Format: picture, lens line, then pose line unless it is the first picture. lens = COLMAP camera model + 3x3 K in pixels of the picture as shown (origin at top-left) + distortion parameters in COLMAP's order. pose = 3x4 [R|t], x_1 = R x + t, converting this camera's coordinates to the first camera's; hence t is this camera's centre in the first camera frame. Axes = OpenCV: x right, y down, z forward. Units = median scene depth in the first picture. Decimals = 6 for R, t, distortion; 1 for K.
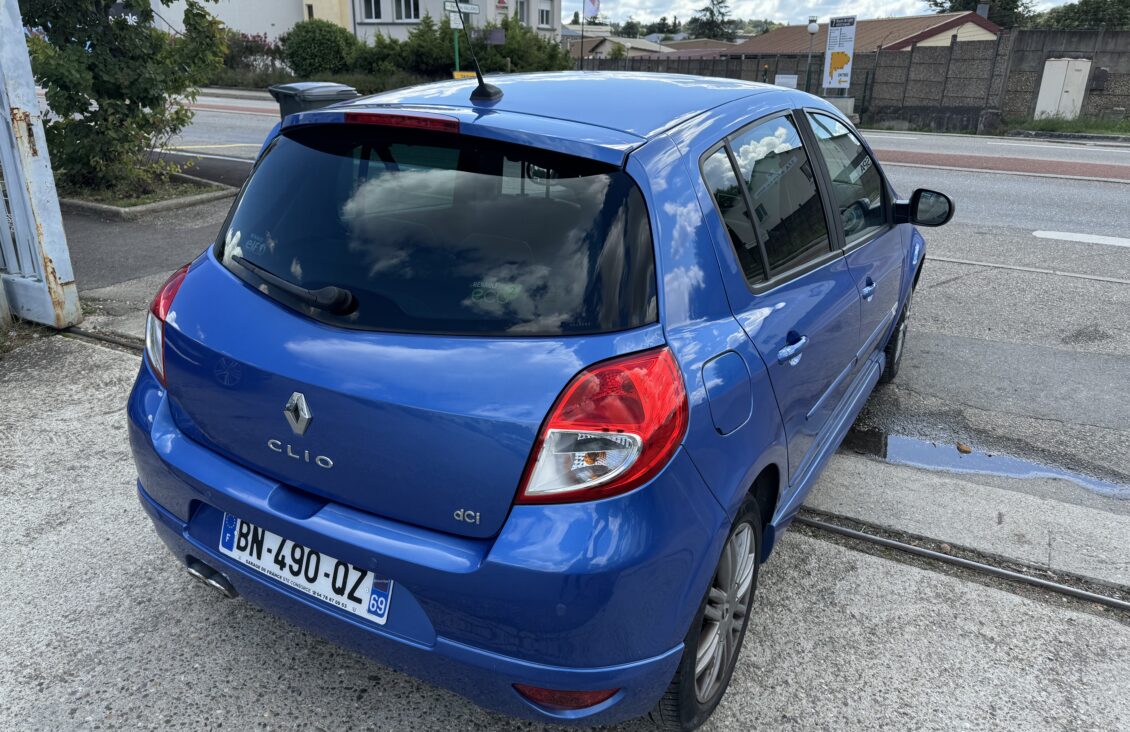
lens RADIAL K [[828.2, 0, 565.0], [0, 828.2, 366.0], [0, 0, 1]] dist [0.028390, -0.026881]
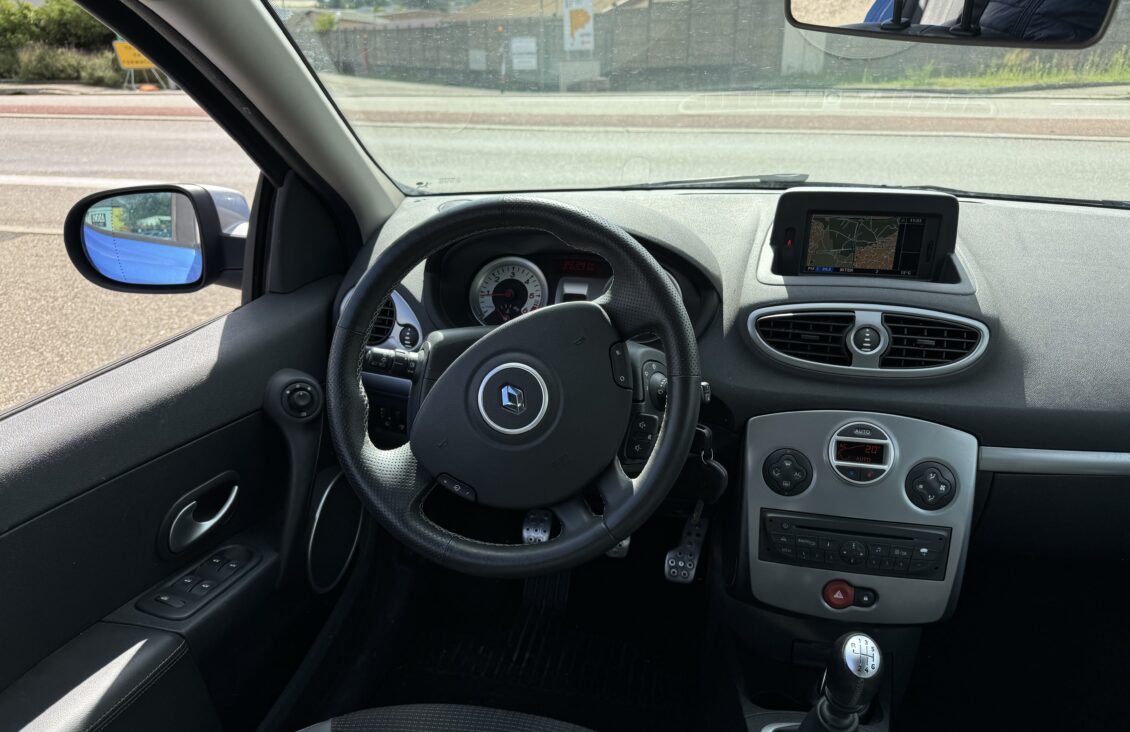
lens RADIAL K [[812.1, 0, 571.3], [0, 812.1, 347.1], [0, 0, 1]] dist [0.016570, 0.000415]
pose [[0.945196, -0.139661, 0.295125, 0.057553], [0.136084, 0.990156, 0.032734, -0.345289], [-0.296791, 0.009222, 0.954898, 1.278936]]
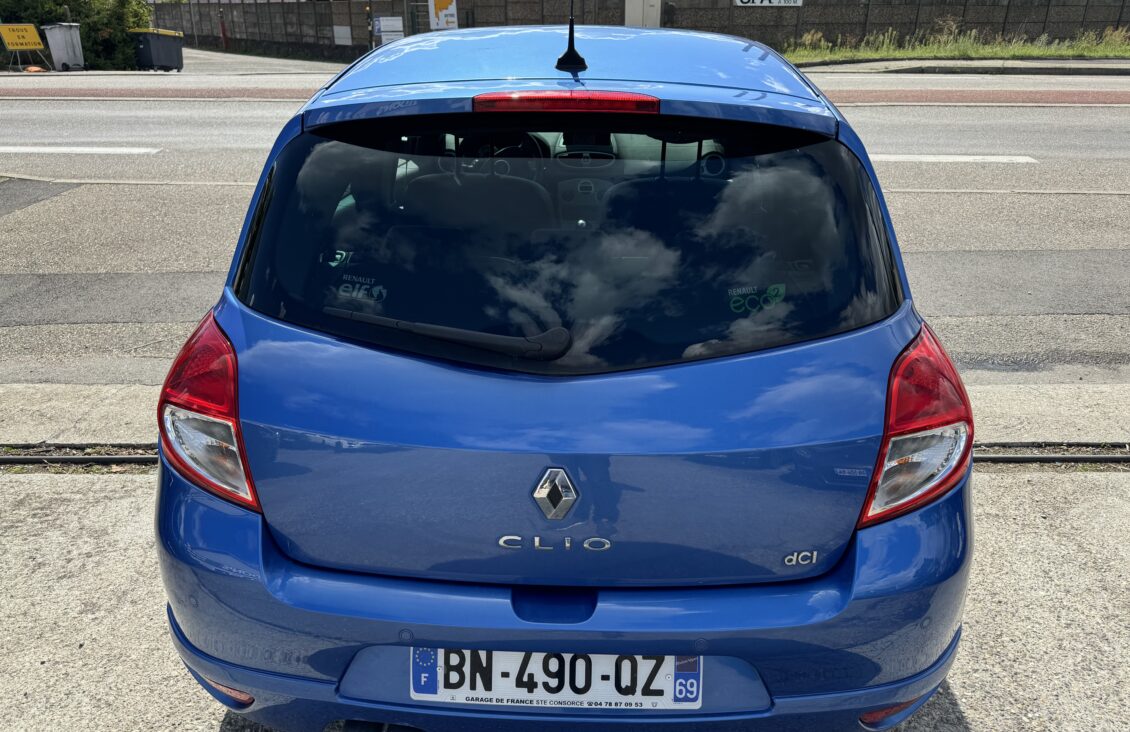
lens RADIAL K [[822.3, 0, 568.3], [0, 822.3, 361.6], [0, 0, 1]] dist [0.043575, -0.047394]
pose [[0.880612, -0.208871, 0.425318, -0.462804], [0.183456, 0.977888, 0.100391, -0.107372], [-0.436882, -0.010378, 0.899459, 0.225528]]
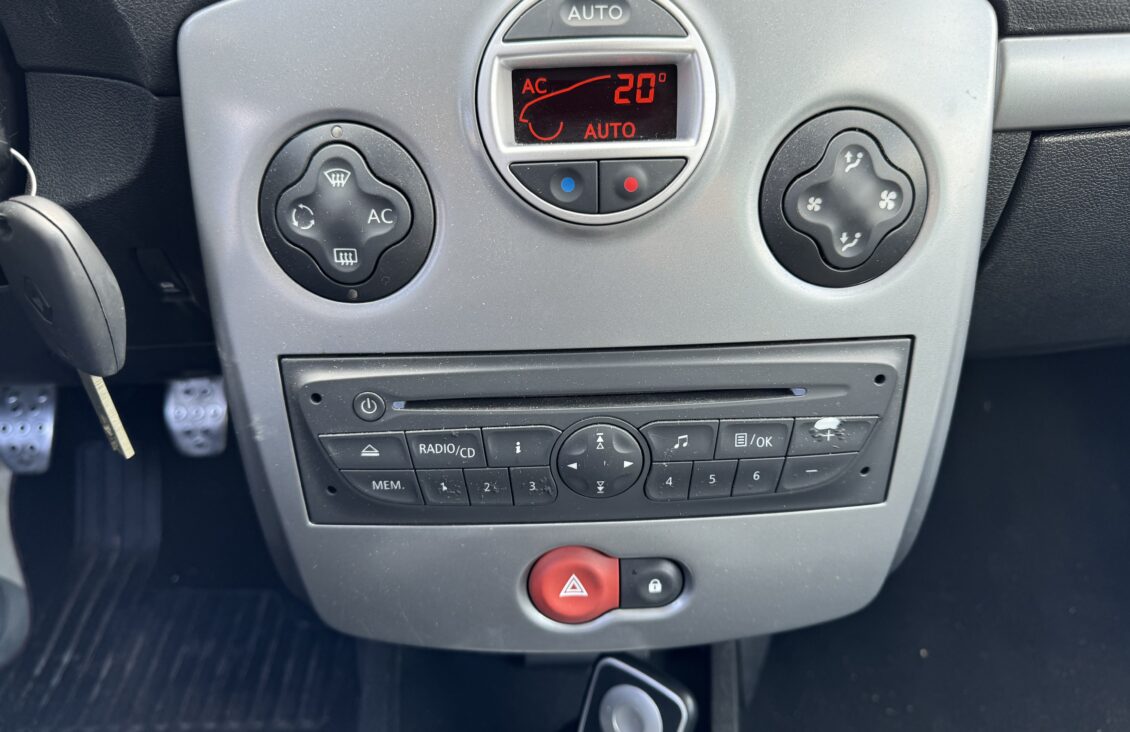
lens RADIAL K [[822.3, 0, 568.3], [0, 822.3, 361.6], [0, 0, 1]] dist [0.043575, -0.047394]
pose [[0.845078, -0.342800, 0.410282, 0.254023], [0.220813, 0.922673, 0.316095, -0.261522], [-0.486913, -0.176529, 0.855426, 1.536475]]
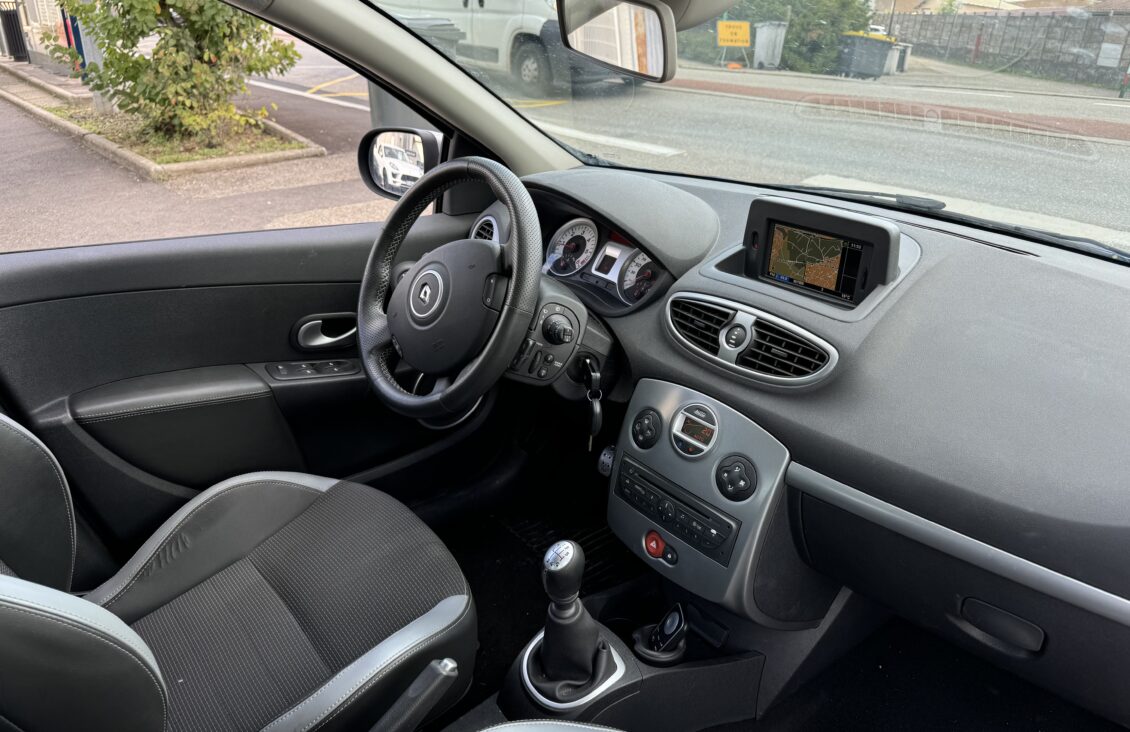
lens RADIAL K [[822.3, 0, 568.3], [0, 822.3, 361.6], [0, 0, 1]] dist [0.043575, -0.047394]
pose [[0.933755, 0.145198, -0.327138, 0.396556], [-0.133022, 0.989330, 0.059420, -0.315719], [0.332275, -0.011967, 0.943107, 1.160688]]
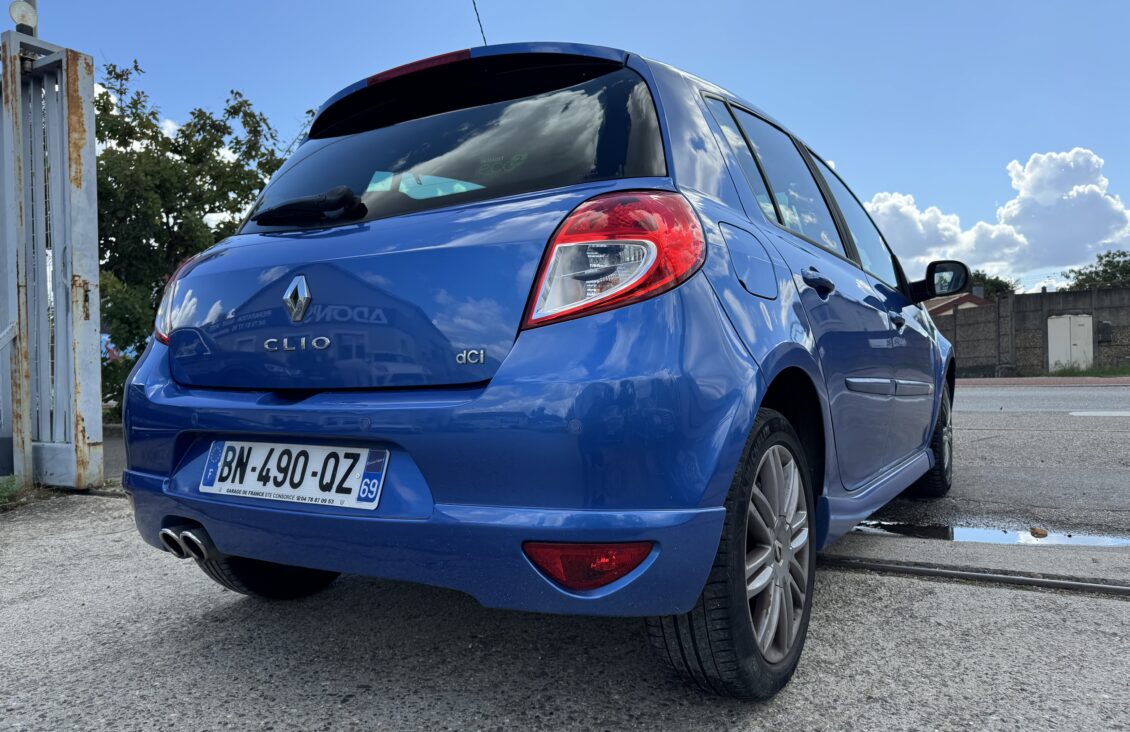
lens RADIAL K [[822.3, 0, 568.3], [0, 822.3, 361.6], [0, 0, 1]] dist [0.043575, -0.047394]
pose [[0.998746, -0.039325, -0.030975, 0.011071], [0.025425, 0.931512, -0.362822, 0.360101], [0.043122, 0.361579, 0.931344, 0.117998]]
